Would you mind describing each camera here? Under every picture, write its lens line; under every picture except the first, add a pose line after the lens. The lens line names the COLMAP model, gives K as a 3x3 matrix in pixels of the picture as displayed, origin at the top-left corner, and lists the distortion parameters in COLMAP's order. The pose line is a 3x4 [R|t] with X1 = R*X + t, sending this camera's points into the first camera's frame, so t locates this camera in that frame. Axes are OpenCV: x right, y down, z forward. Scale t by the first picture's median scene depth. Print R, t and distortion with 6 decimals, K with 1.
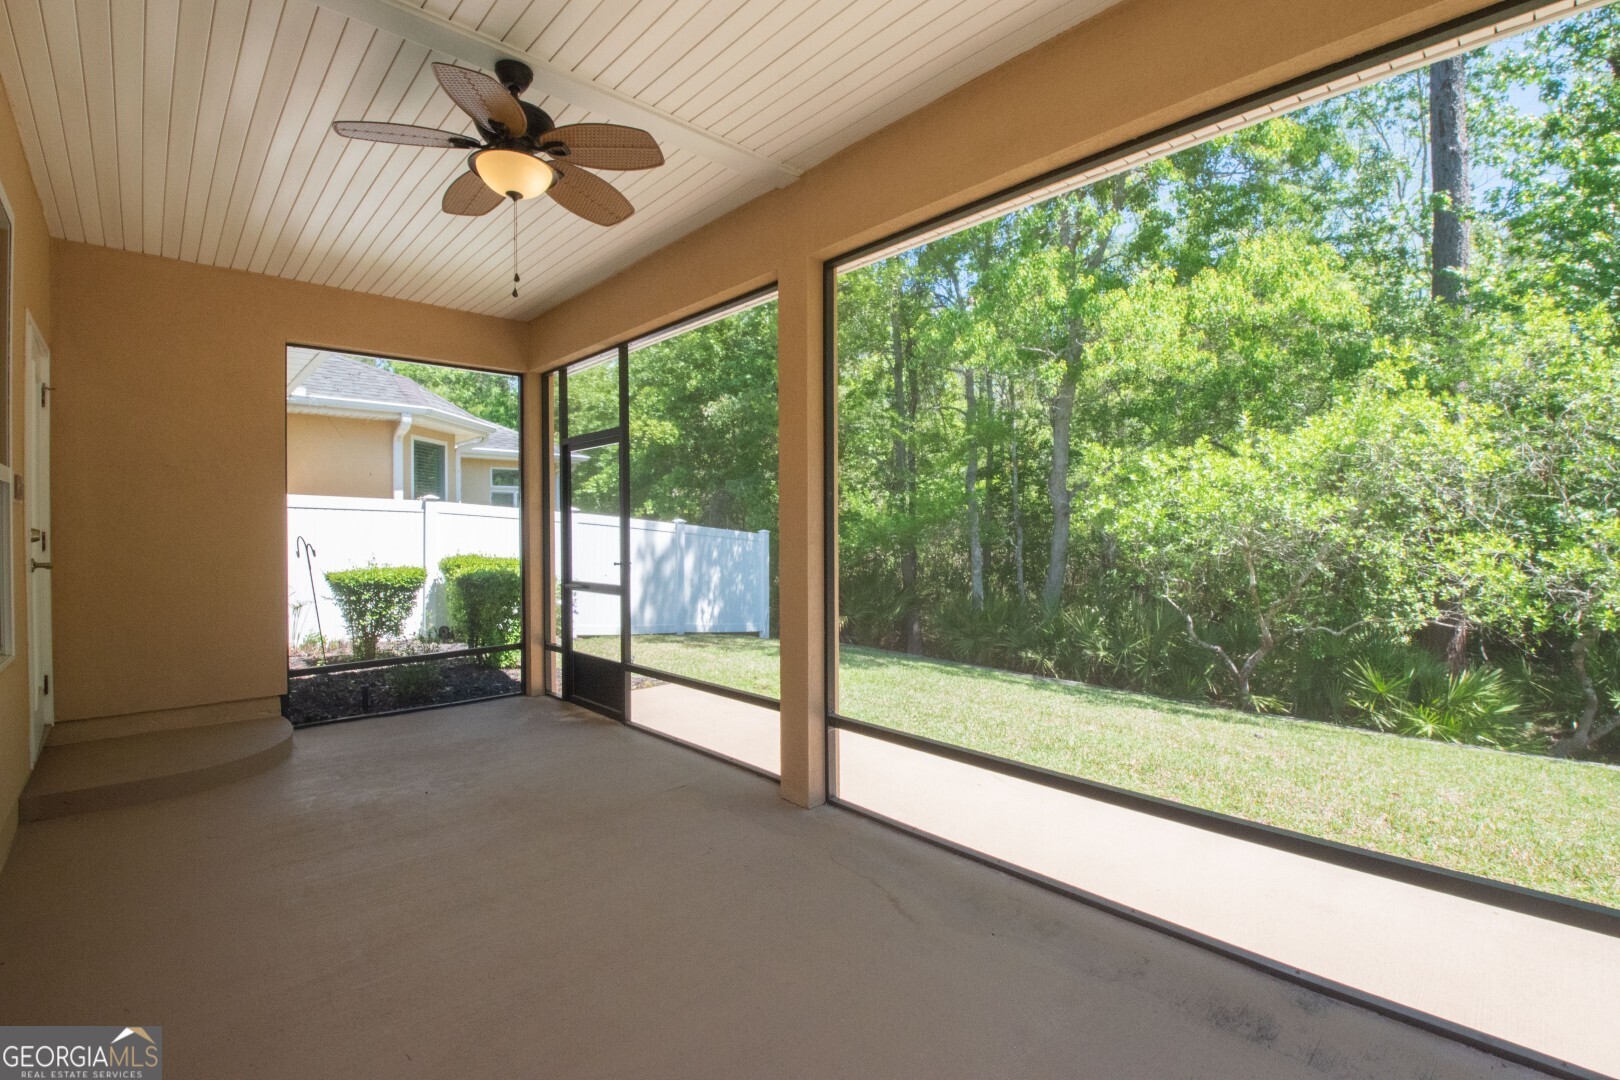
lens RADIAL K [[729.4, 0, 818.8], [0, 729.4, 533.8], [0, 0, 1]] dist [0.001772, -0.013080]
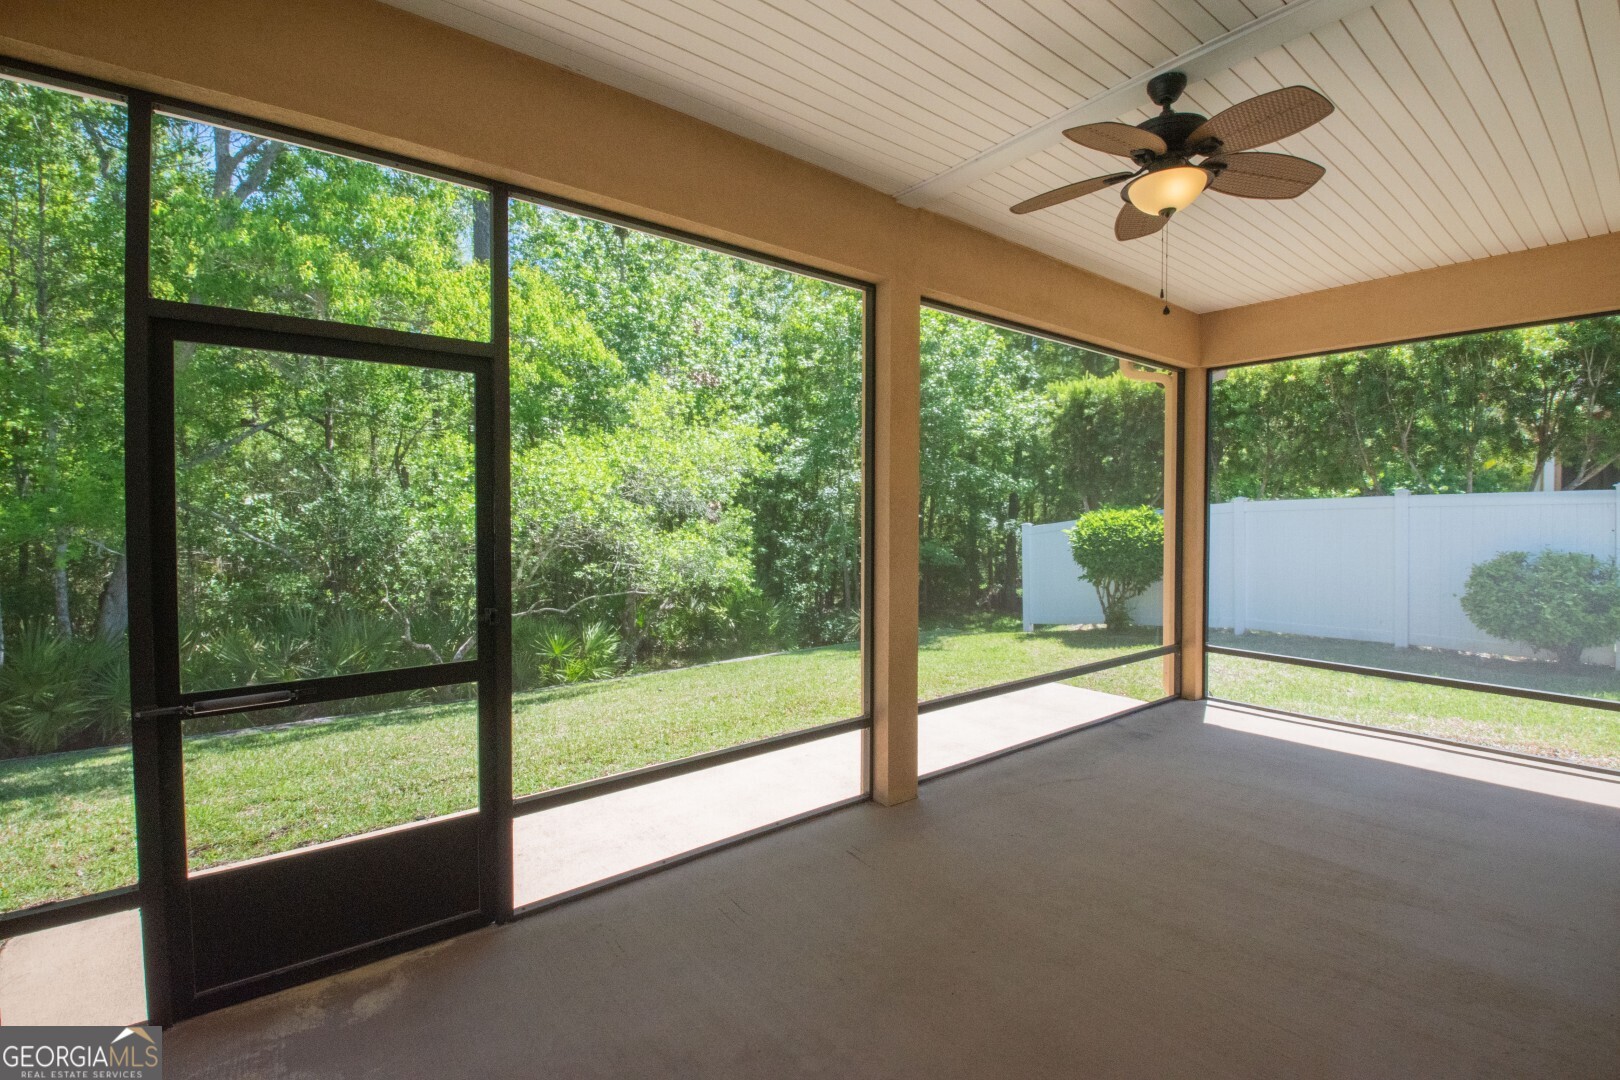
lens RADIAL K [[729.4, 0, 818.8], [0, 729.4, 533.8], [0, 0, 1]] dist [0.001772, -0.013080]
pose [[0.074429, -0.015094, 0.997112, -1.106528], [0.002910, 0.999884, 0.014919, -0.030866], [-0.997222, 0.001792, 0.074464, 1.067471]]
